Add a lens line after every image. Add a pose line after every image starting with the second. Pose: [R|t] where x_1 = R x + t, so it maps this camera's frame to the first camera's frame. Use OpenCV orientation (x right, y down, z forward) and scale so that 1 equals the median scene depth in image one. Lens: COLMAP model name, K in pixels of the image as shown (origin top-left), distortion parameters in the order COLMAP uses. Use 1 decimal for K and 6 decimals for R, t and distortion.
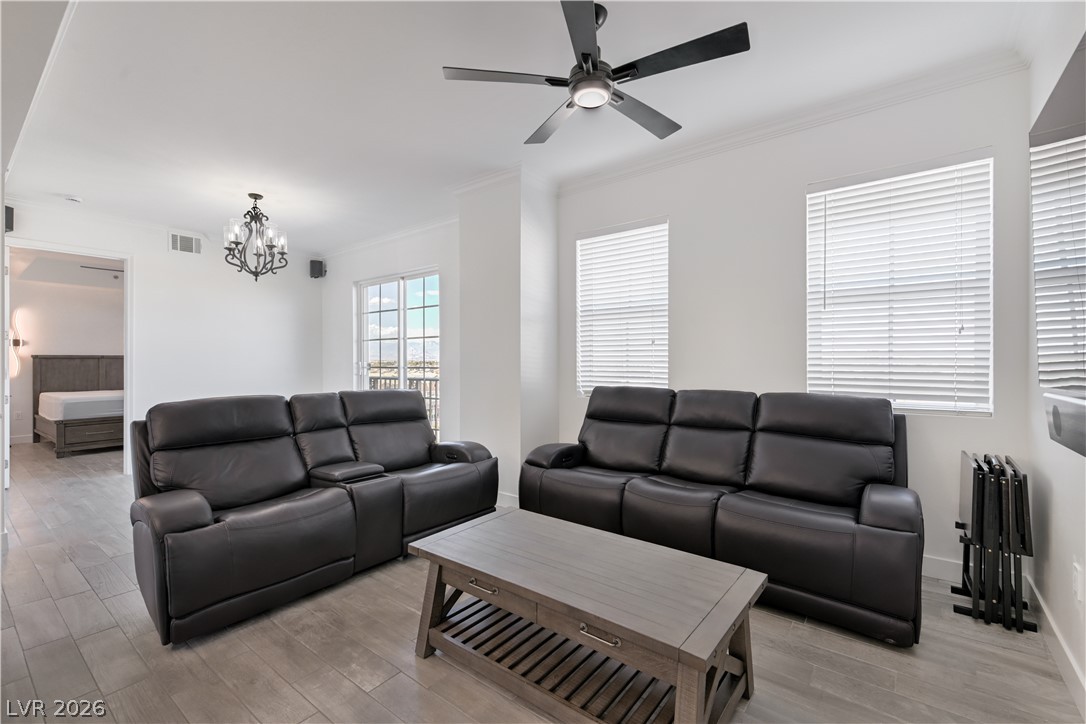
lens RADIAL K [[465.5, 0, 544.3], [0, 465.5, 361.2], [0, 0, 1]] dist [0.008789, -0.003514]
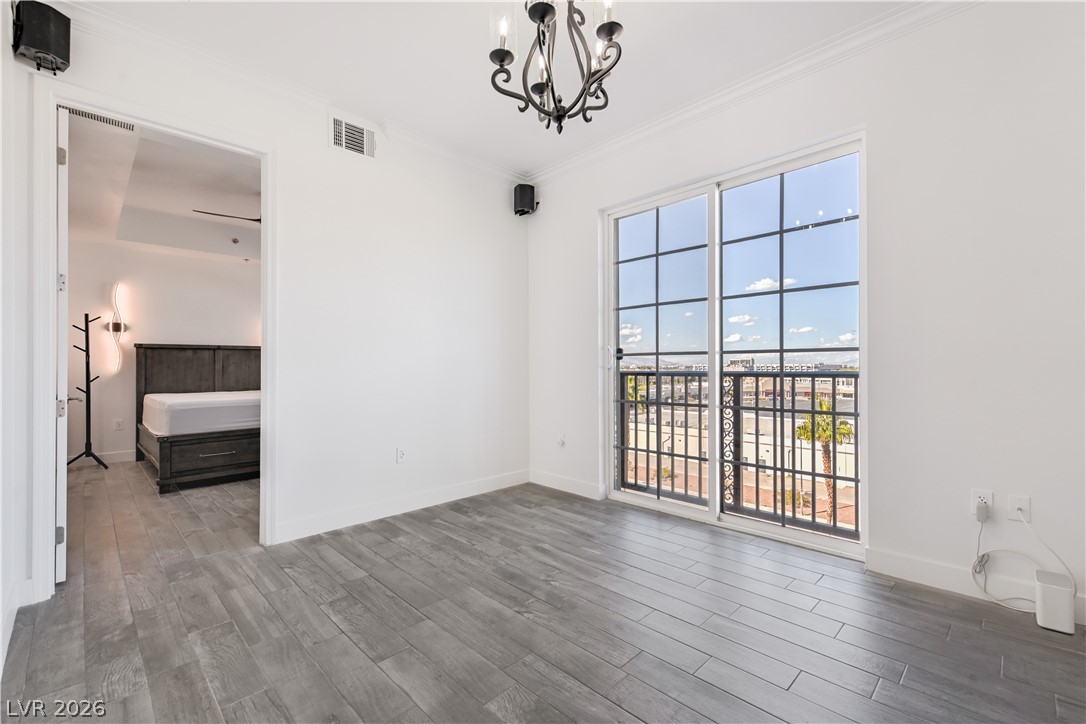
lens RADIAL K [[465.5, 0, 541.0], [0, 465.5, 358.5], [0, 0, 1]] dist [0.008789, -0.003514]
pose [[0.989723, -0.005794, -0.142880, -0.358209], [0.003926, 0.999903, -0.013352, 0.023258], [0.142943, 0.012654, 0.989650, 0.365289]]
